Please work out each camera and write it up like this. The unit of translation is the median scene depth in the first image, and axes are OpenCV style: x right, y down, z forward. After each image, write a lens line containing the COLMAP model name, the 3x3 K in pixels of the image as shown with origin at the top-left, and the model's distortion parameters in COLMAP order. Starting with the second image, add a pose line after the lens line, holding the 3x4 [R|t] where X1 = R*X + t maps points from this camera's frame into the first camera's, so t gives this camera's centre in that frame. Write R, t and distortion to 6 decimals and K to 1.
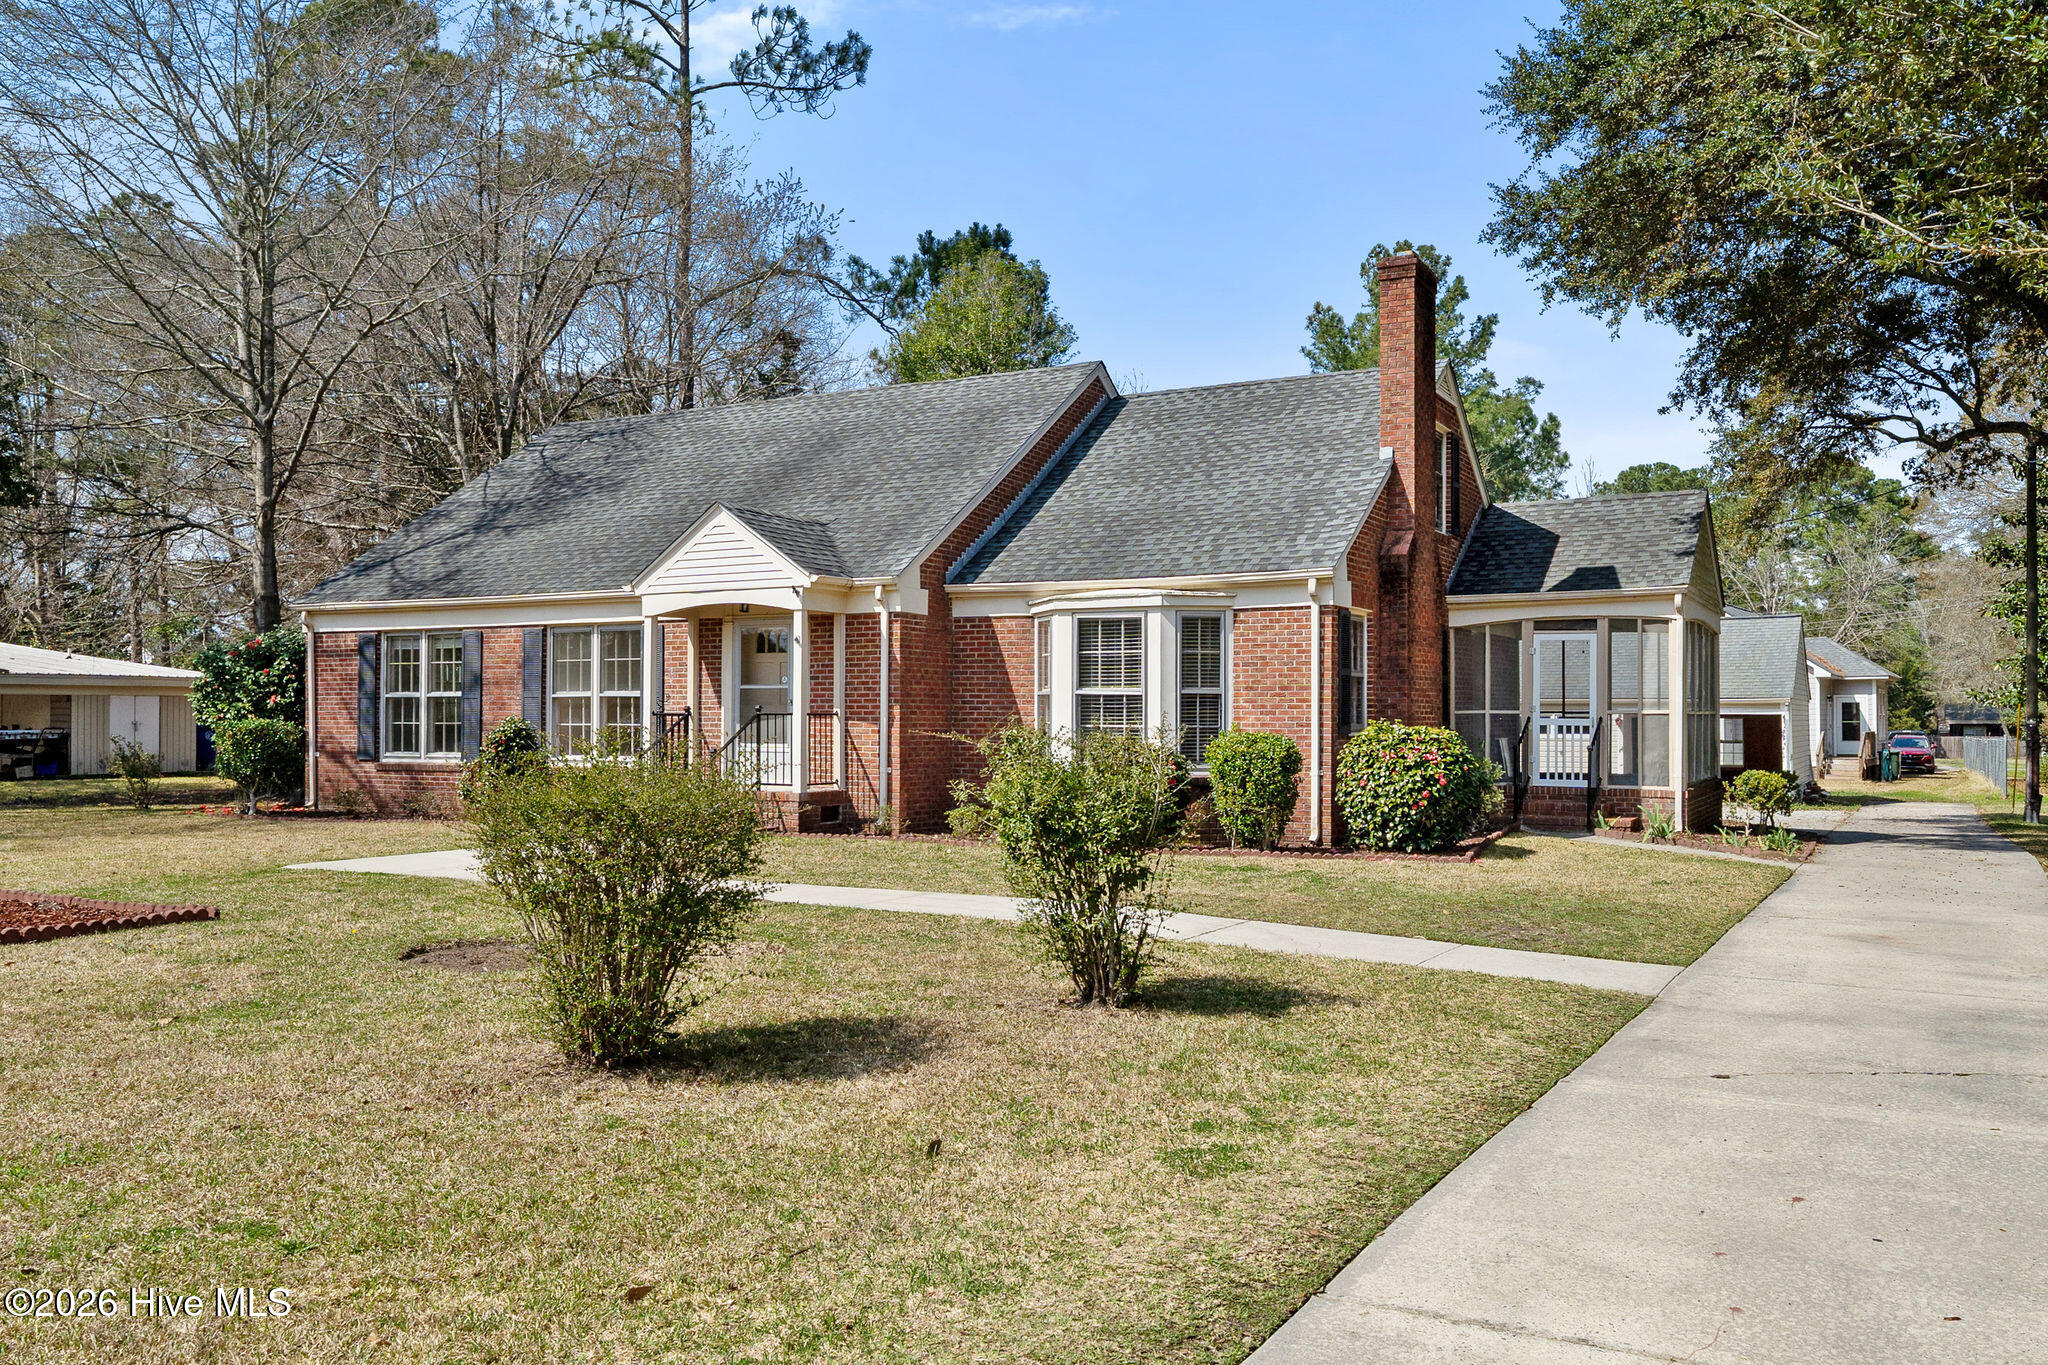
lens RADIAL K [[1600.7, 0, 1025.4], [0, 1600.7, 683.3], [0, 0, 1]] dist [0.000672, 0.000502]
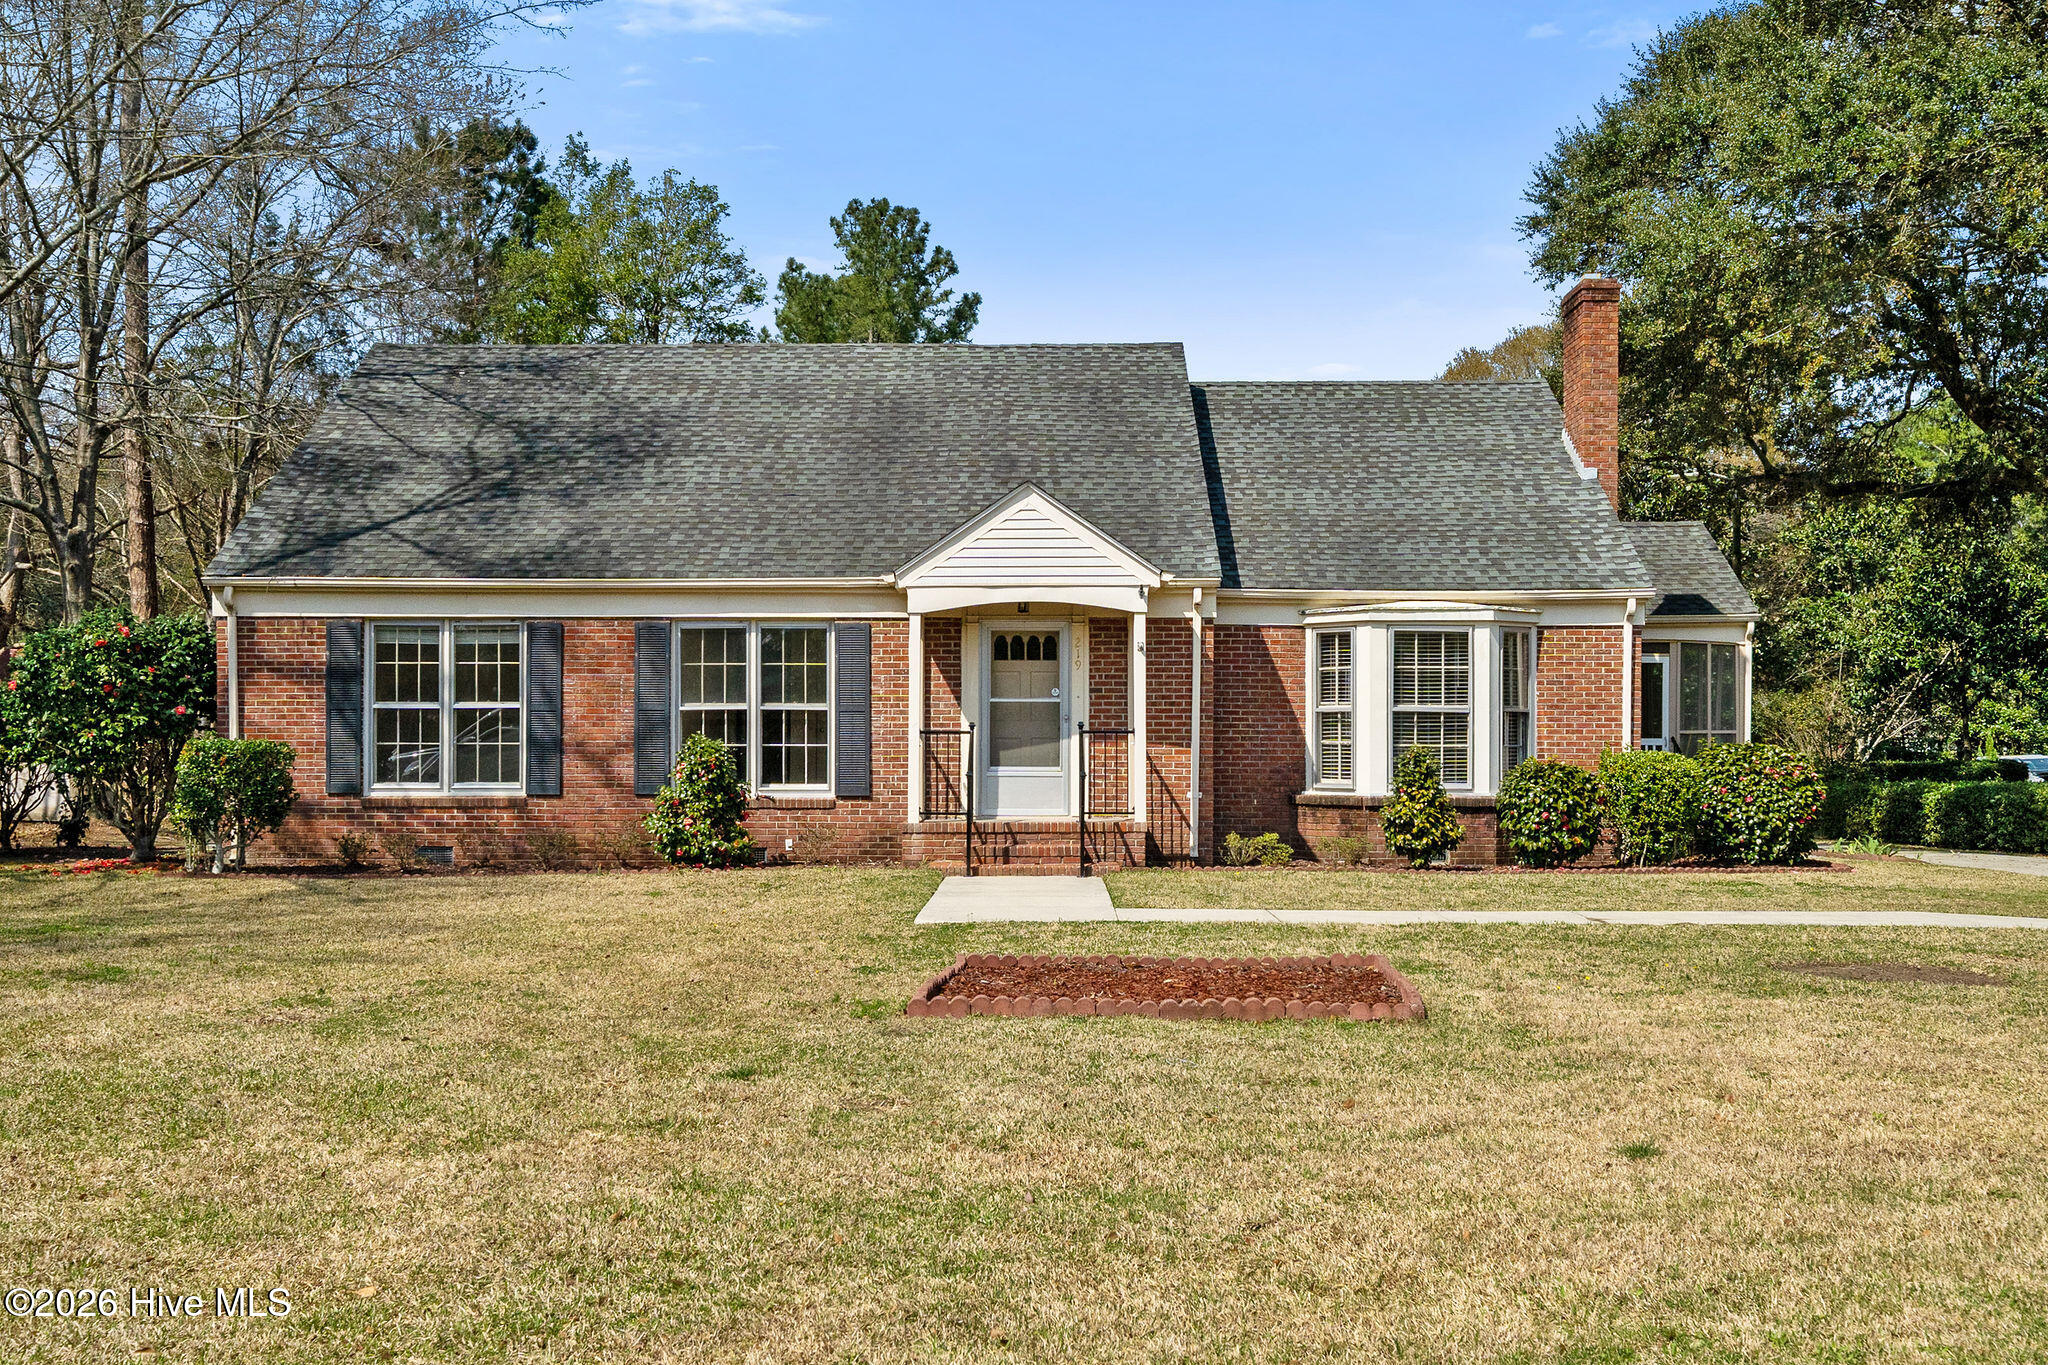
lens RADIAL K [[1922.5, 0, 1018.4], [0, 1922.5, 704.4], [0, 0, 1]] dist [0.015565, 0.000000]
pose [[0.882652, 0.008990, 0.469941, -0.653430], [-0.010010, 0.999950, -0.000328, 0.004929], [-0.469920, -0.004415, 0.882698, 0.099063]]
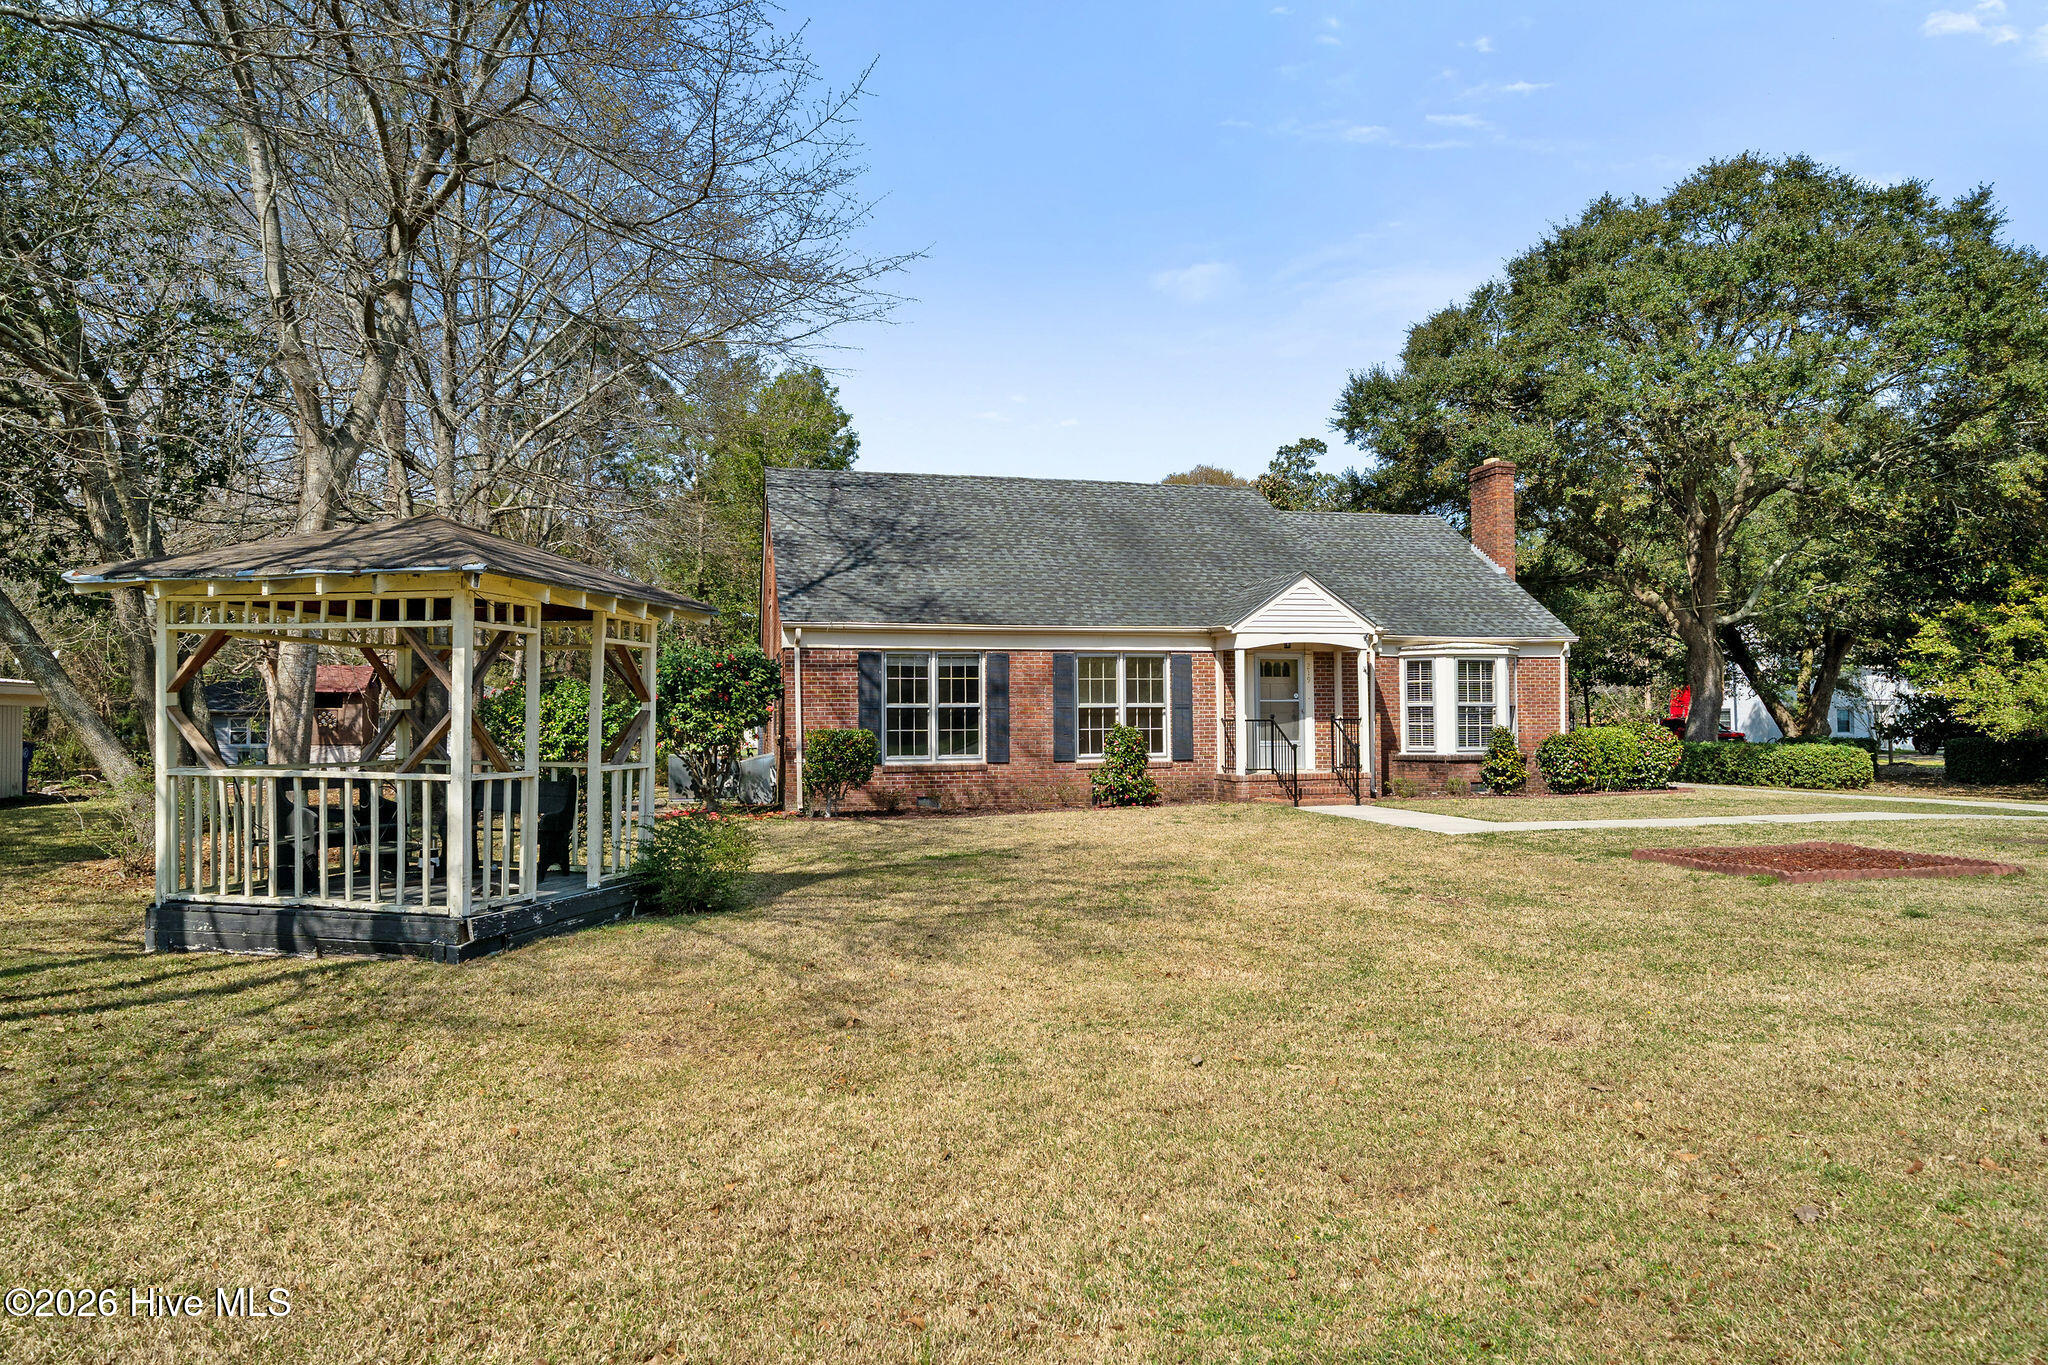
lens RADIAL K [[1217.6, 0, 1021.4], [0, 1217.6, 671.3], [0, 0, 1]] dist [0.006640, 0.000509]
pose [[0.738768, 0.022172, 0.673595, -1.072874], [-0.004792, 0.999606, -0.027647, 0.007352], [-0.673943, 0.017197, 0.738583, 0.356885]]
